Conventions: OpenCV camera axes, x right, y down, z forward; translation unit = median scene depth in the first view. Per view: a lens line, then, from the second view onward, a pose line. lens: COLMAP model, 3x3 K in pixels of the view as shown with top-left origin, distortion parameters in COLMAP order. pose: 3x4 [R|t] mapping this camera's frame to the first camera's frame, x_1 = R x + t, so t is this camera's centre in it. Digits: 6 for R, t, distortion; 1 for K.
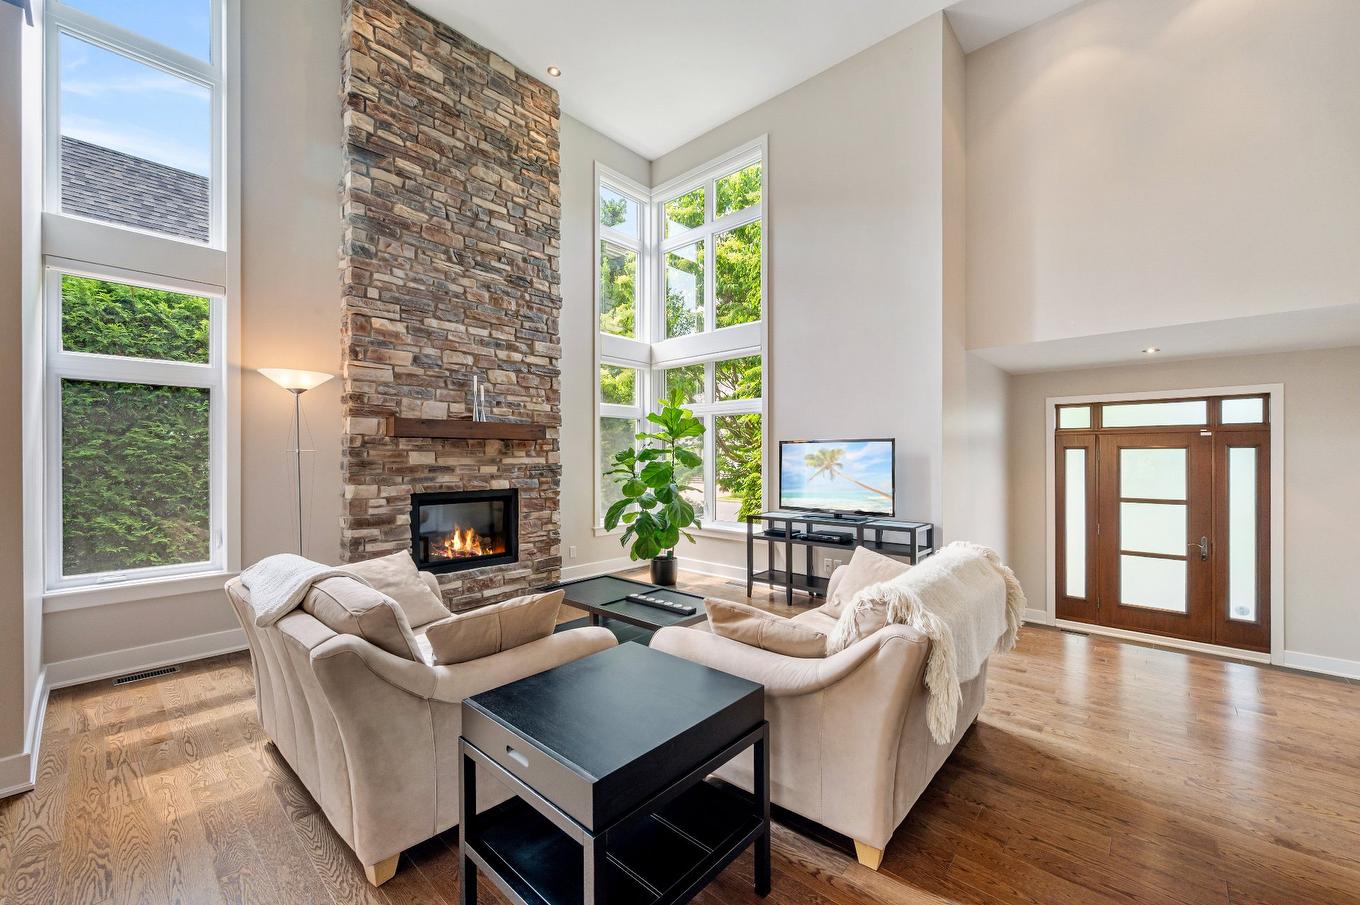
lens RADIAL K [[537.4, 0, 683.8], [0, 537.4, 457.0], [0, 0, 1]] dist [0.001182, -0.001247]
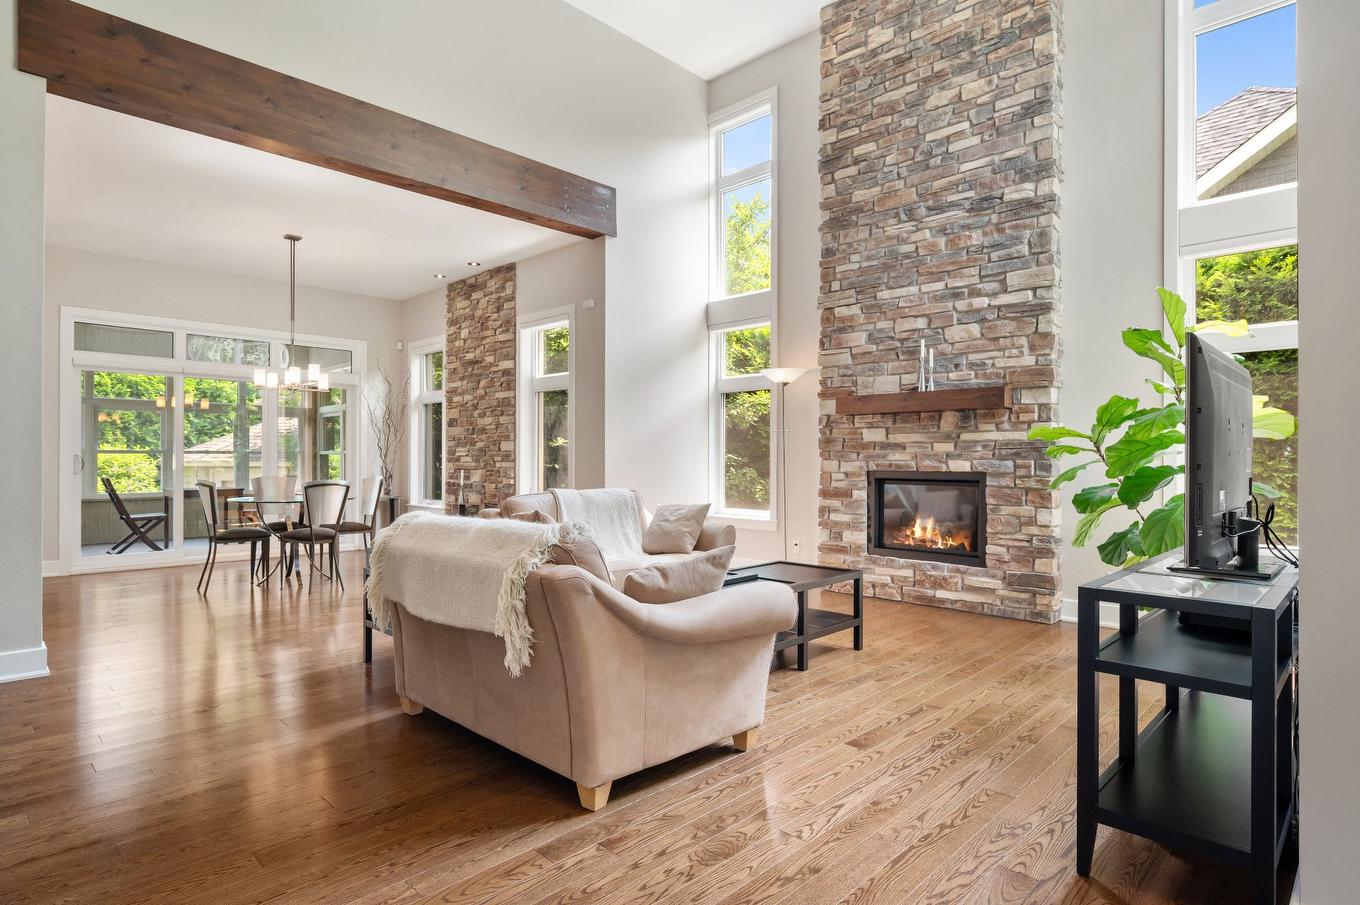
lens RADIAL K [[732.0, 0, 679.5], [0, 732.0, 454.3], [0, 0, 1]] dist [0.005399, -0.001850]
pose [[-0.042041, -0.003759, -0.999109, 0.802103], [-0.002631, 0.999990, -0.003651, 0.039854], [0.999112, 0.002475, -0.042051, 0.640553]]
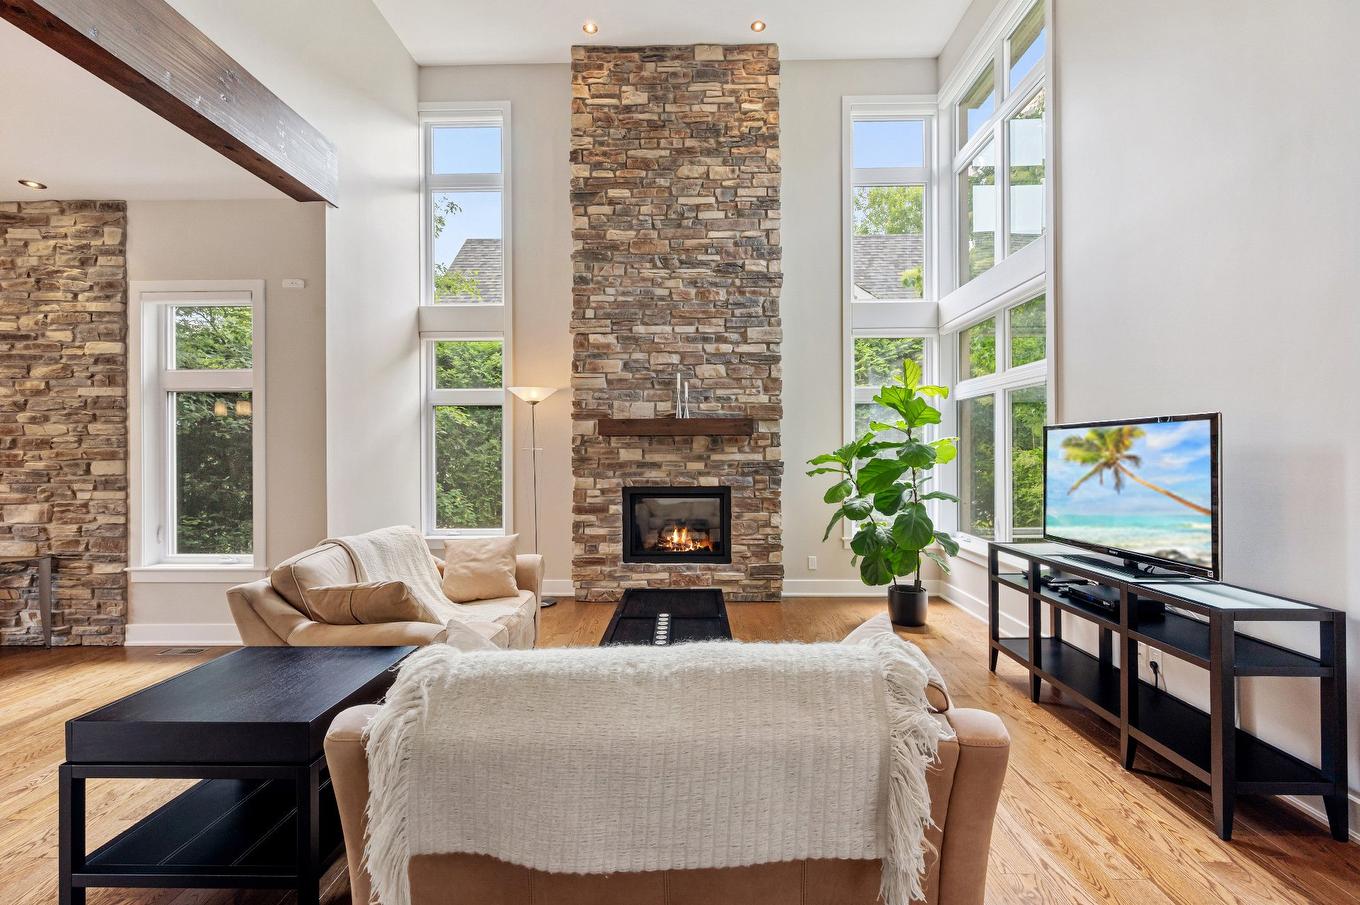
lens RADIAL K [[574.4, 0, 681.7], [0, 574.4, 452.0], [0, 0, 1]] dist [0.000740, -0.000009]
pose [[0.655490, -0.003003, -0.755198, 0.426248], [0.003972, 0.999992, -0.000529, -0.002118], [0.755194, -0.002653, 0.655496, 0.285225]]
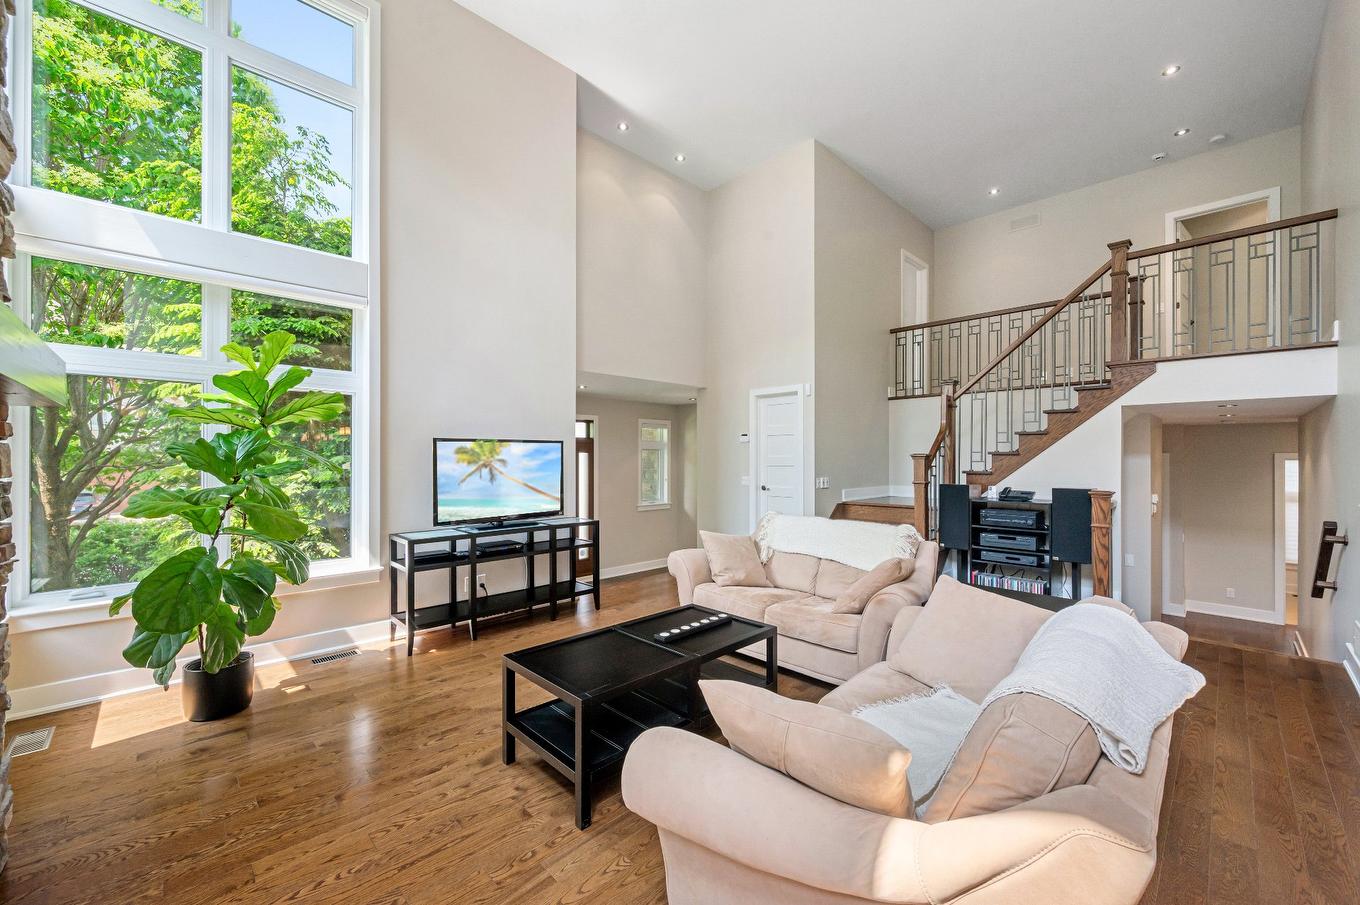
lens RADIAL K [[537.4, 0, 683.6], [0, 537.4, 458.2], [0, 0, 1]] dist [0.001182, -0.001247]
pose [[0.065791, 0.002211, 0.997831, -0.570807], [0.001849, 0.999996, -0.002338, 0.003823], [-0.997832, 0.001999, 0.065787, 0.620936]]
